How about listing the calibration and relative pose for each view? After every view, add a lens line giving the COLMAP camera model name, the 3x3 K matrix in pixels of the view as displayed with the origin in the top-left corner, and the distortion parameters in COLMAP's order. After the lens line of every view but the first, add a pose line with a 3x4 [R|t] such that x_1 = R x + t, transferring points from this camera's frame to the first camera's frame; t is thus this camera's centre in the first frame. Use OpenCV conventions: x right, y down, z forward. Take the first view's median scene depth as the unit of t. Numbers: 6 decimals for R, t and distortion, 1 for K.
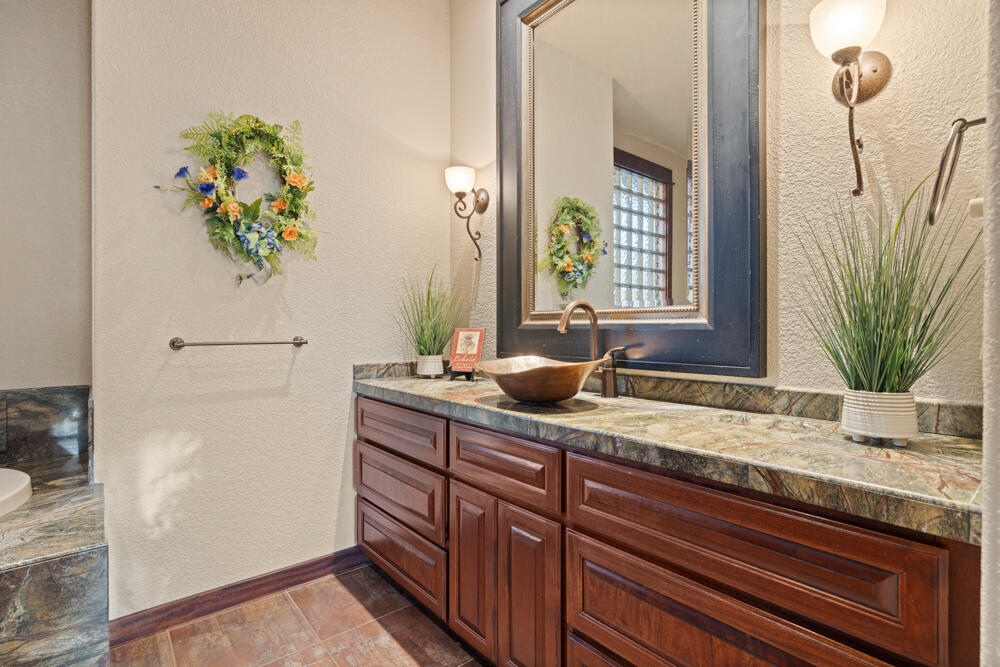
lens RADIAL K [[482.2, 0, 500.0], [0, 482.2, 333.5], [0, 0, 1]] dist [-0.002980, -0.000264]
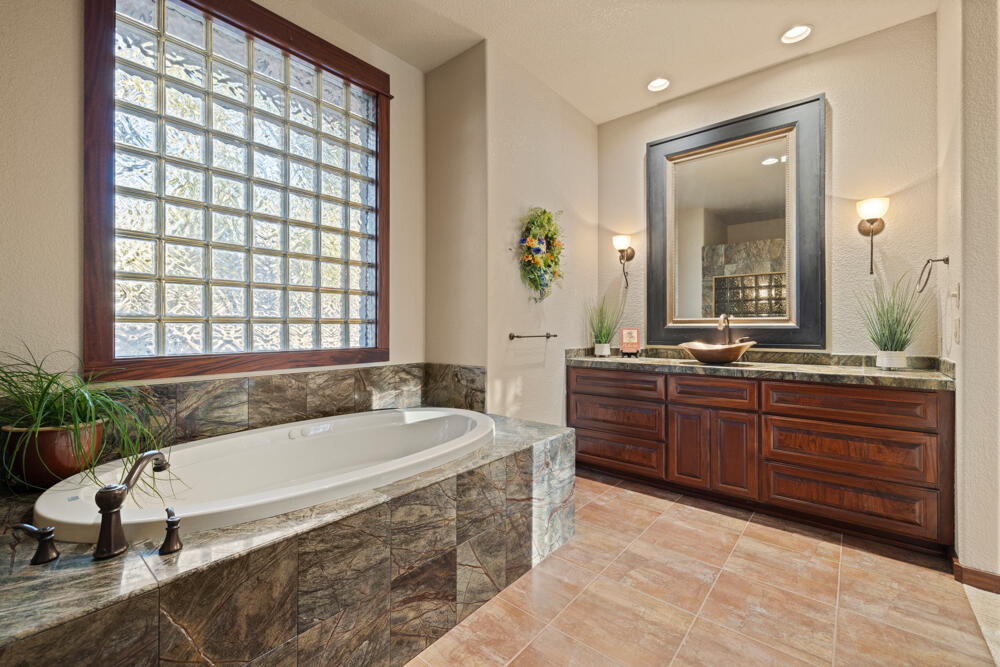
lens RADIAL K [[421.1, 0, 498.7], [0, 421.1, 328.7], [0, 0, 1]] dist [0.000463, -0.000053]
pose [[0.985656, 0.000136, 0.168764, -1.245382], [0.001326, 0.999963, -0.008547, 0.007359], [-0.168759, 0.008649, 0.985619, -0.665390]]
